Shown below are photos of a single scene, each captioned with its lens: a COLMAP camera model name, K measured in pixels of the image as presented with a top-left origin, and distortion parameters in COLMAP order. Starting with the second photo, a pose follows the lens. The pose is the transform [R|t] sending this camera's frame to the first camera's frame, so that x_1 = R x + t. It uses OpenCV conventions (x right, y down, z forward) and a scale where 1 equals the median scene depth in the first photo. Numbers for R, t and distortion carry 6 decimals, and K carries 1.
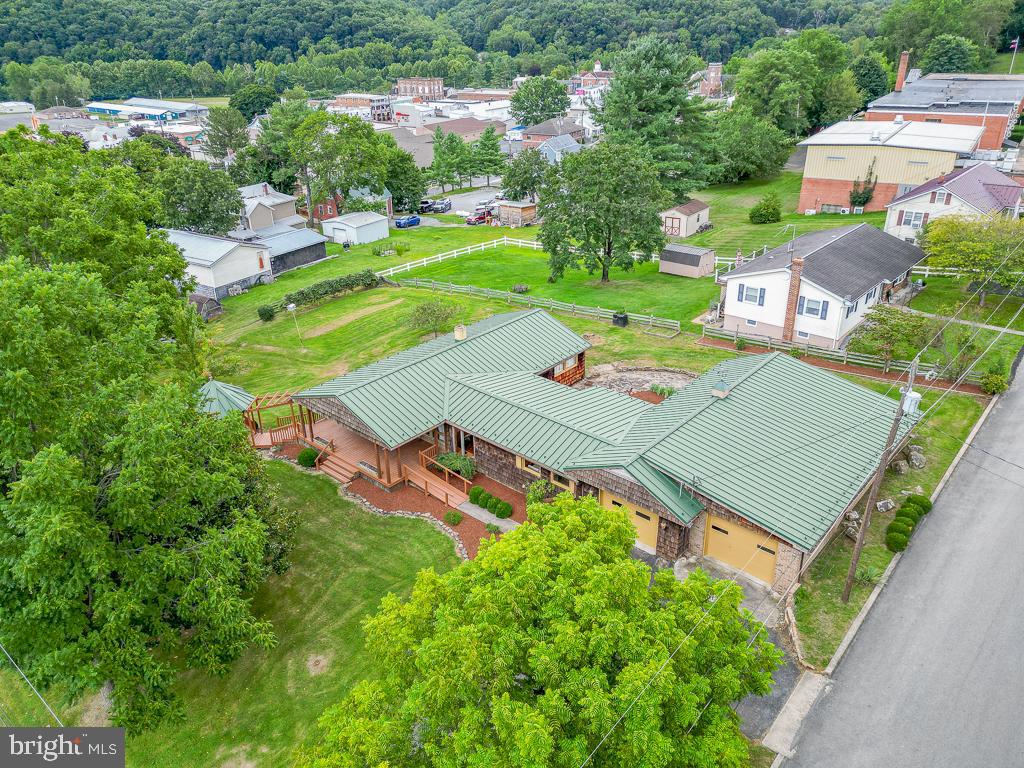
lens RADIAL K [[728.8, 0, 512.0], [0, 728.8, 384.0], [0, 0, 1]] dist [0.104177, -0.081178]
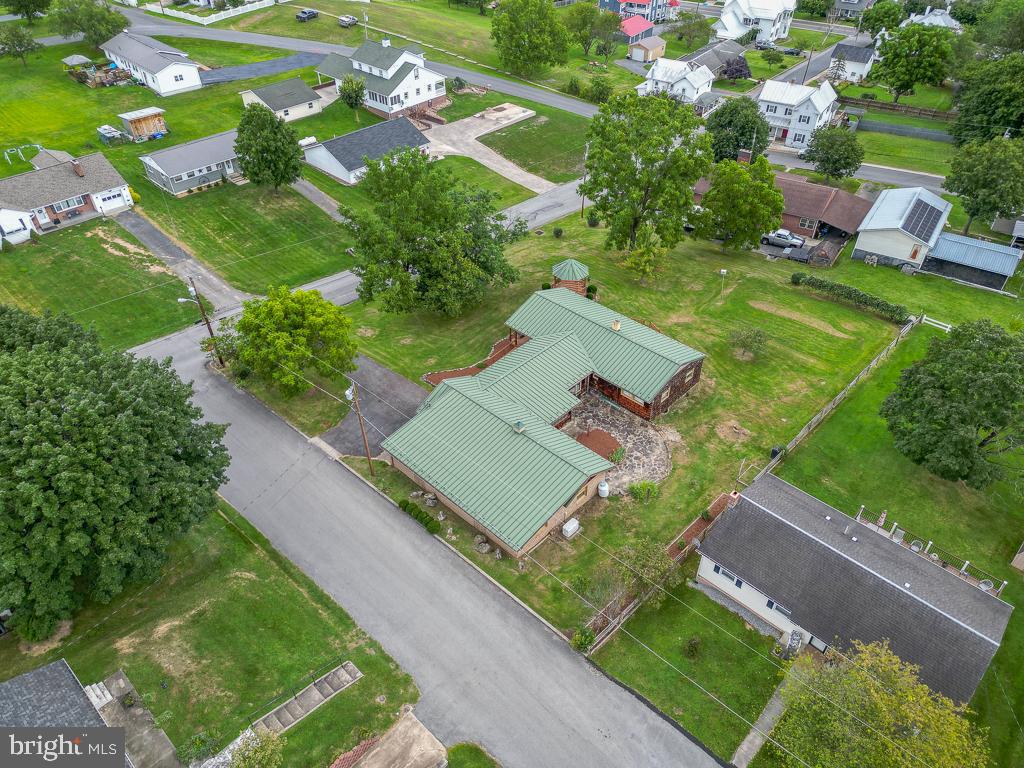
lens RADIAL K [[728.8, 0, 512.0], [0, 728.8, 384.0], [0, 0, 1]] dist [0.104177, -0.081178]
pose [[-0.055912, 0.641966, -0.764691, 0.567376], [-0.421150, 0.679256, 0.601036, -0.389411], [0.905266, 0.355655, 0.232385, 0.252861]]
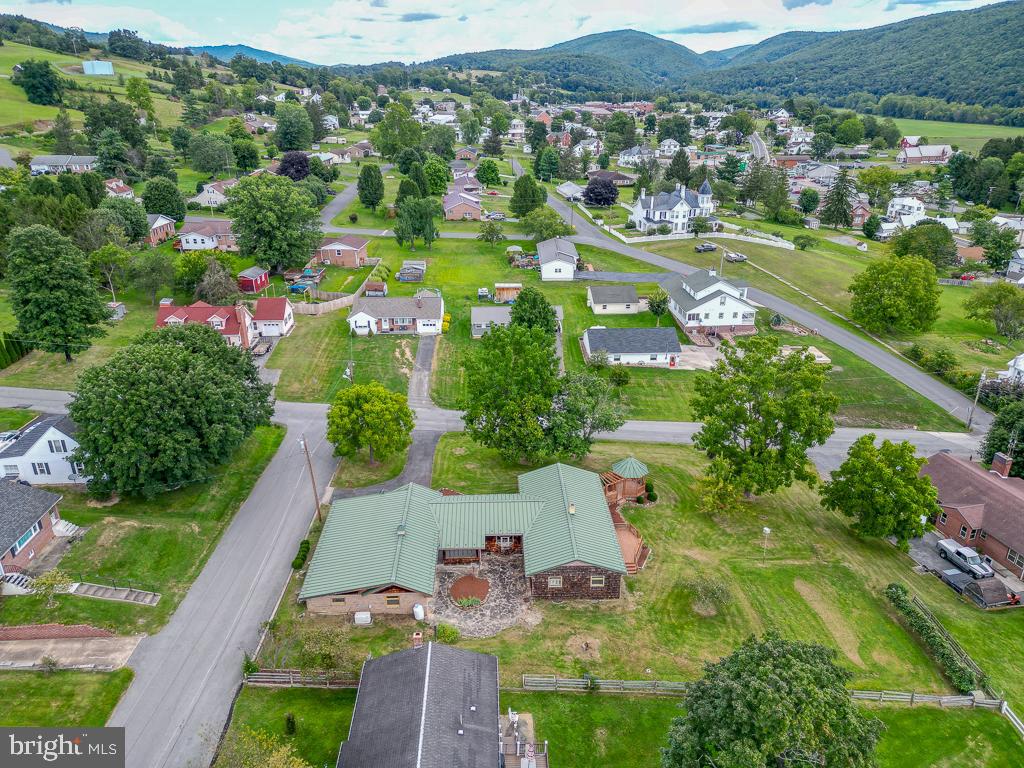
lens RADIAL K [[728.8, 0, 512.0], [0, 728.8, 384.0], [0, 0, 1]] dist [0.104177, -0.081178]
pose [[-0.745890, 0.270271, -0.608771, 0.444424], [-0.272074, 0.710619, 0.648843, -0.607523], [0.607967, 0.649596, -0.456510, 0.722016]]
